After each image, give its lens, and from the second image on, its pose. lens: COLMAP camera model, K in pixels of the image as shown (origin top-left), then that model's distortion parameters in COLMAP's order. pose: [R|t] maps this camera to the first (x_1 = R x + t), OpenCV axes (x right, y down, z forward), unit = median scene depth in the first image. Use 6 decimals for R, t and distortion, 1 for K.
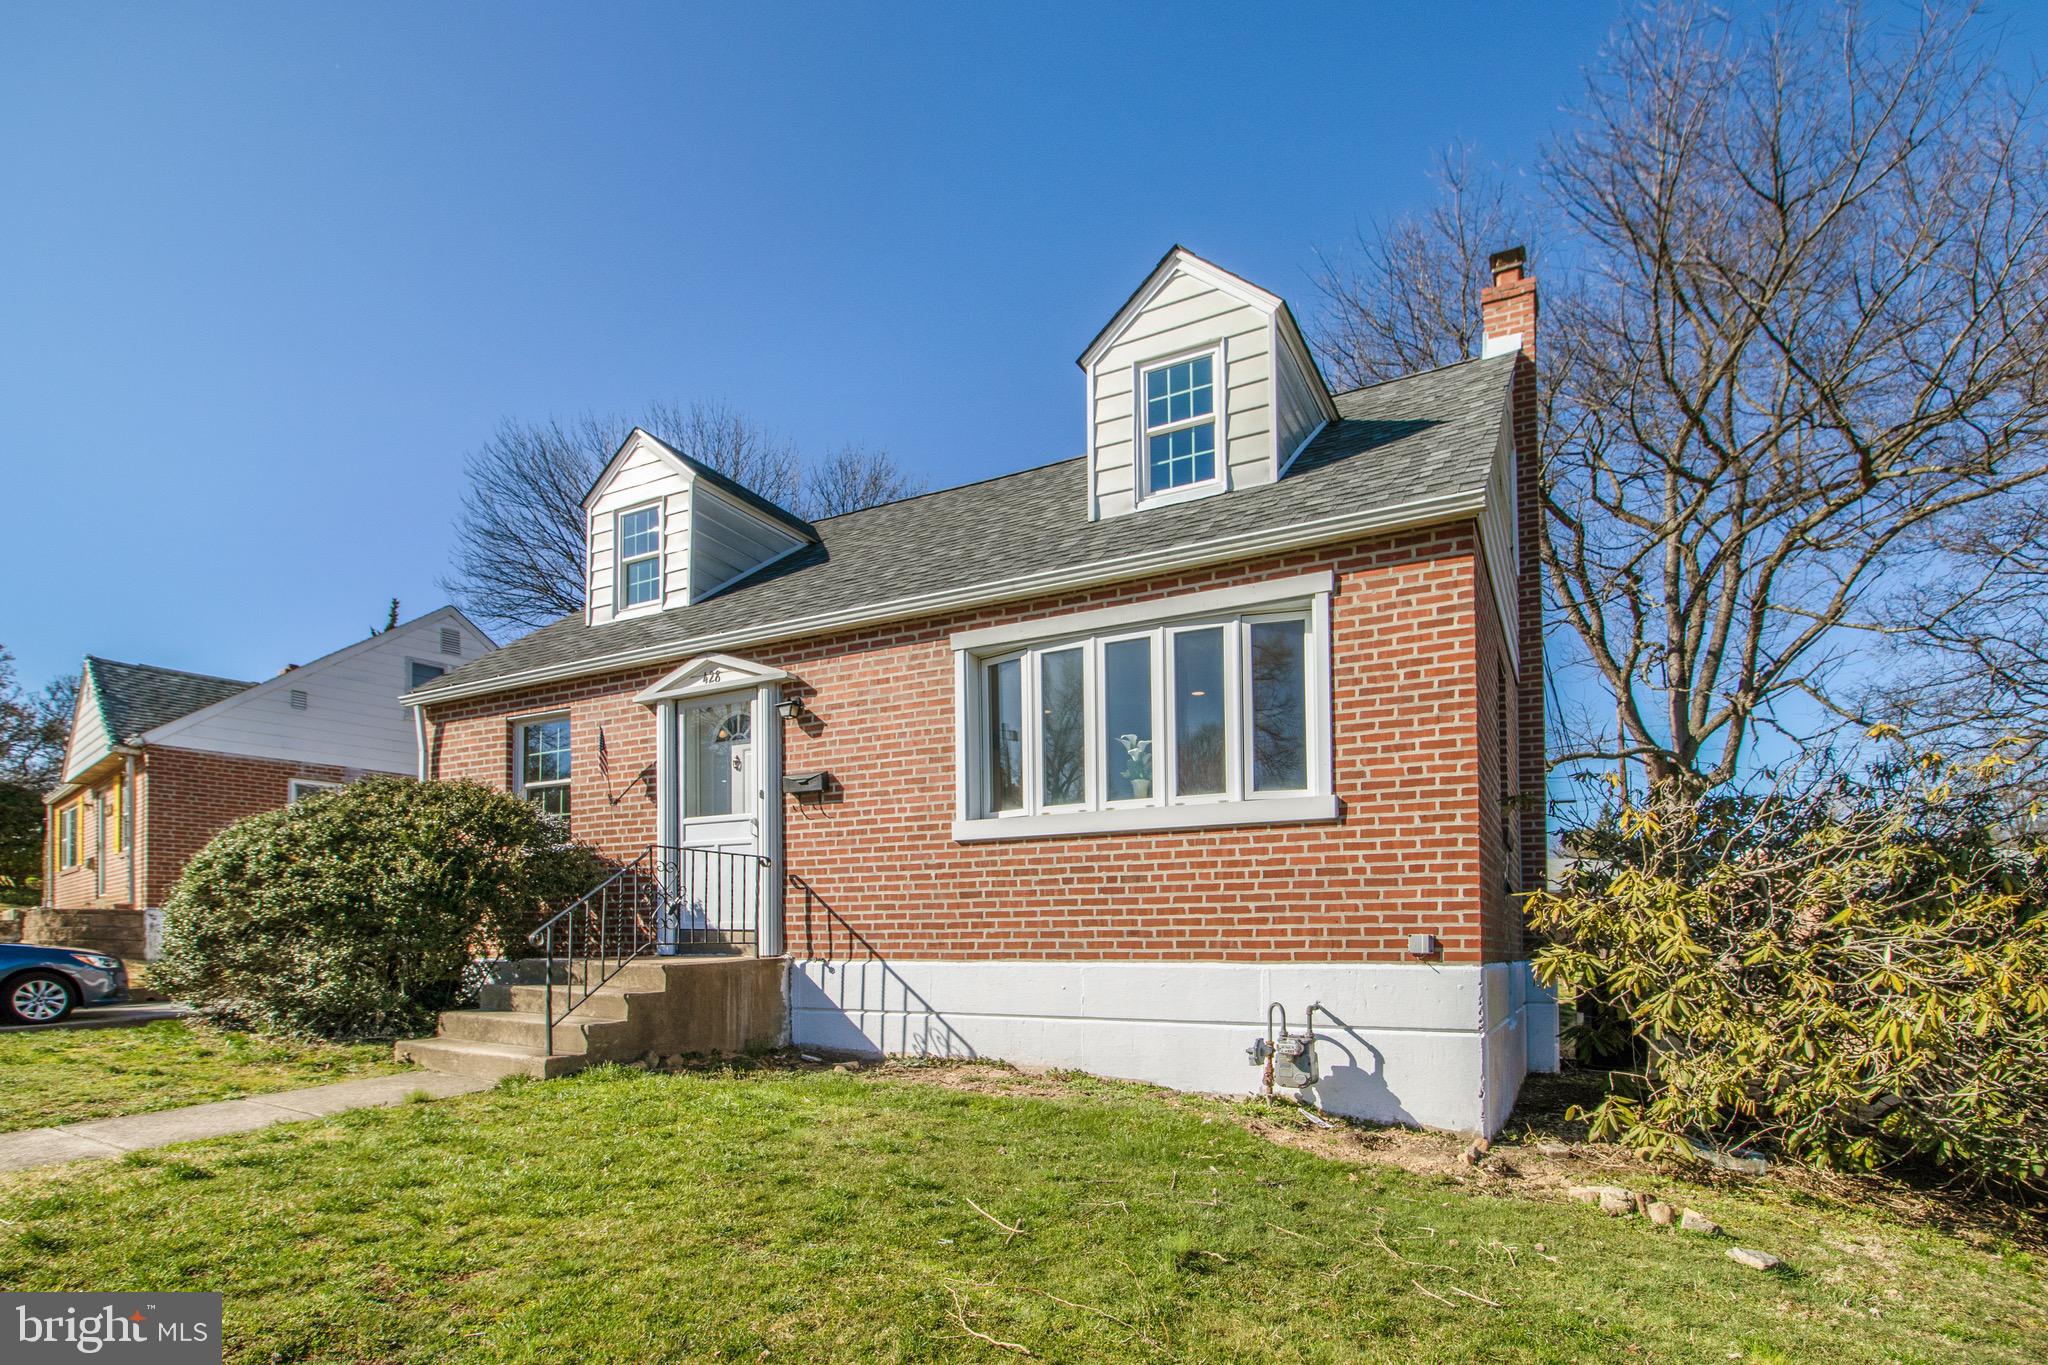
lens RADIAL K [[1016.0, 0, 1022.0], [0, 1016.0, 689.9], [0, 0, 1]] dist [0.009810, -0.000091]
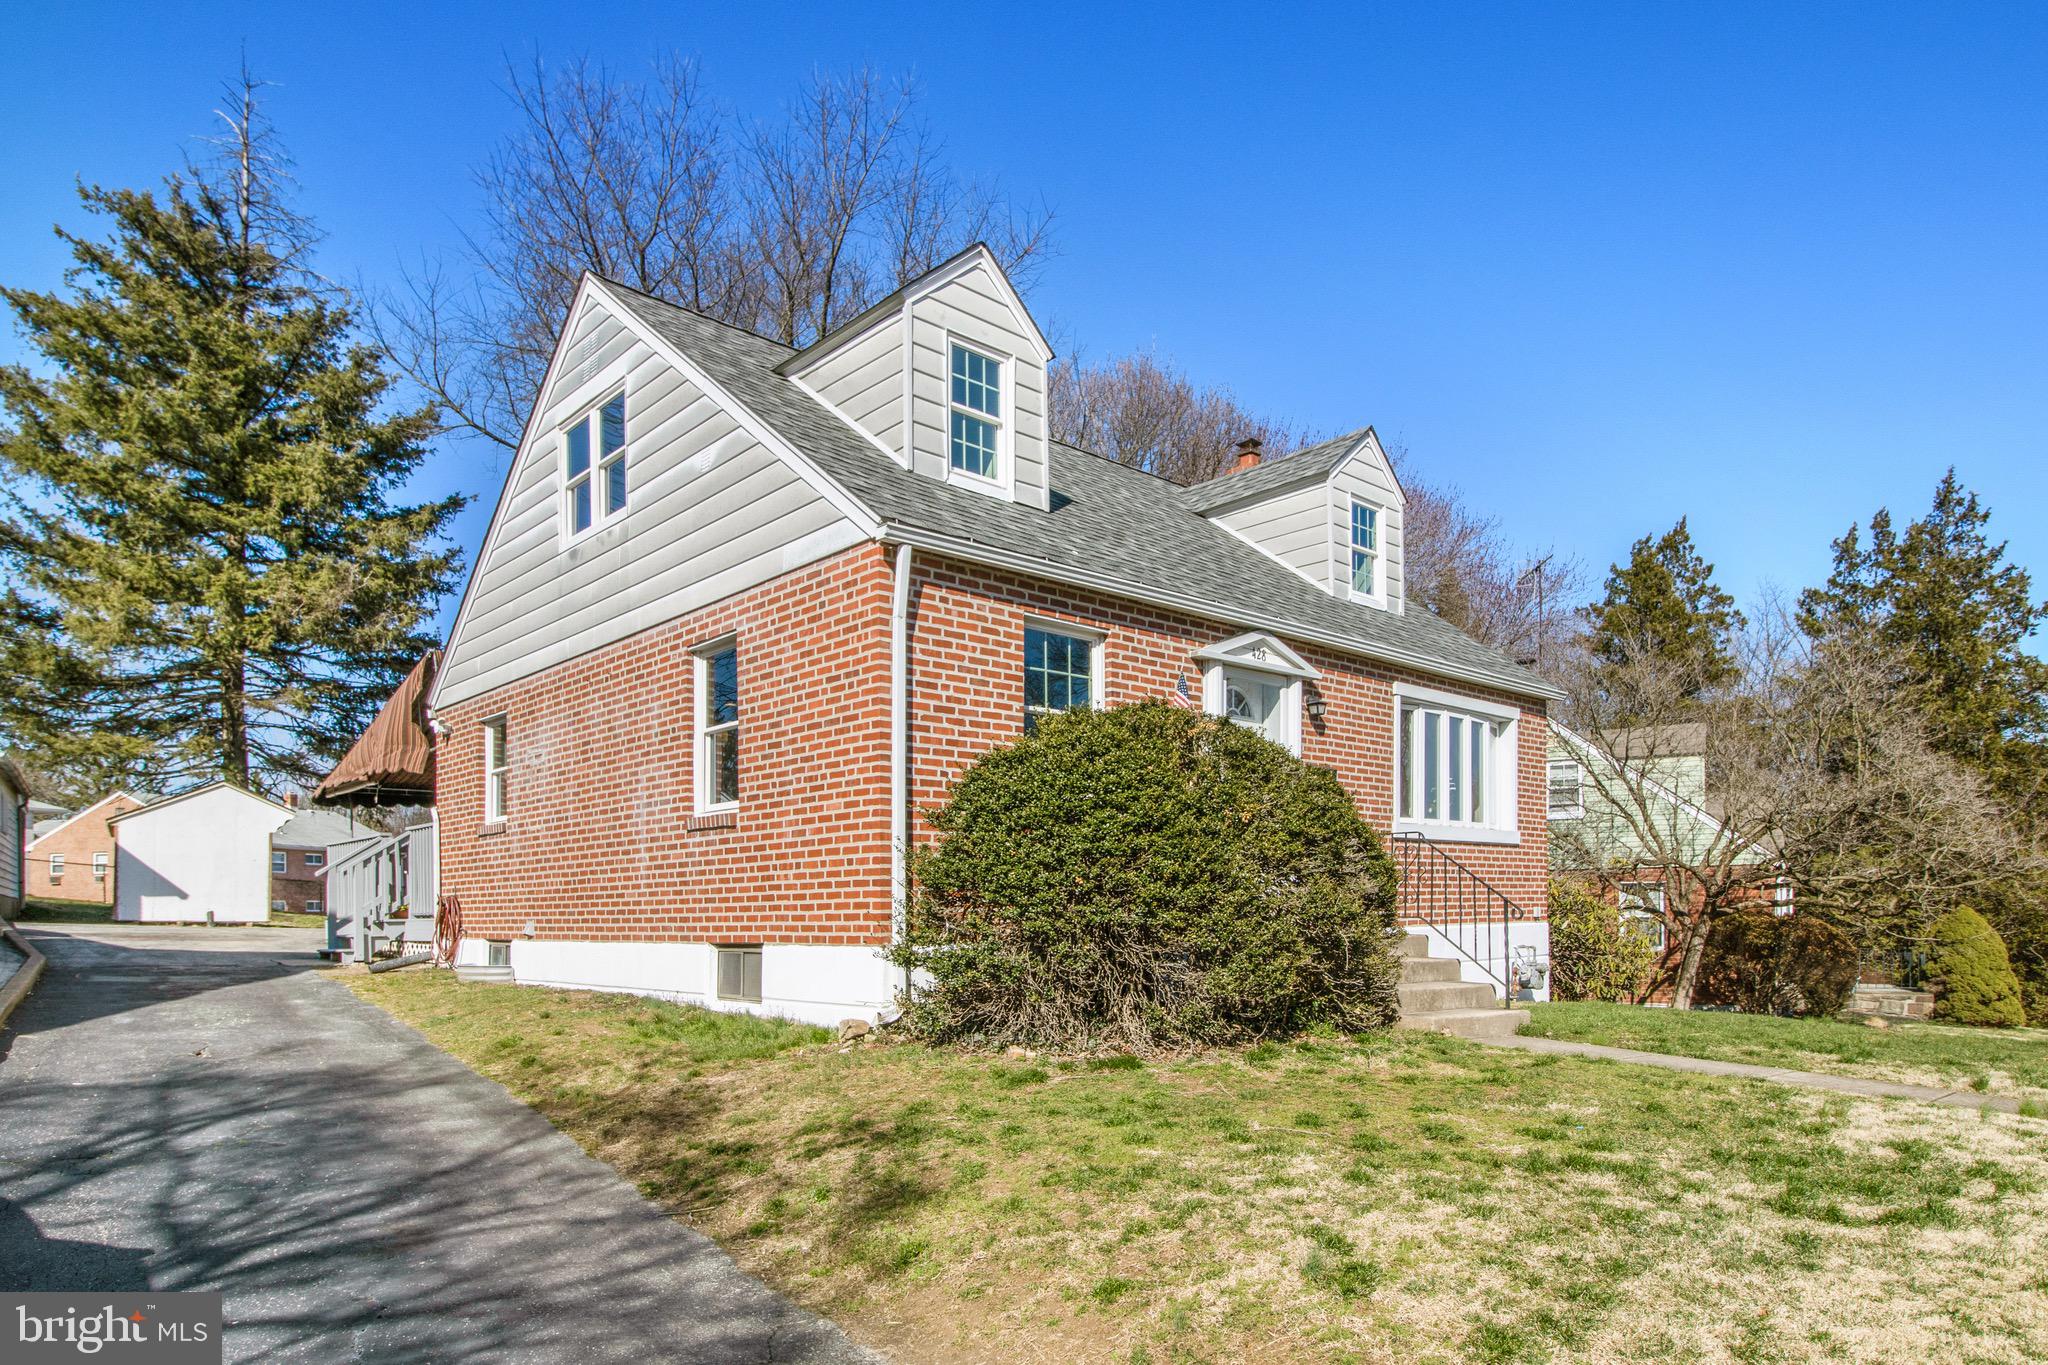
lens RADIAL K [[1167.4, 0, 1016.4], [0, 1167.4, 707.5], [0, 0, 1]] dist [-0.004956, -0.003364]
pose [[0.315365, 0.148509, 0.937278, -1.504390], [-0.216100, 0.972968, -0.081453, 0.192384], [-0.924038, -0.176859, 0.338932, 0.828801]]
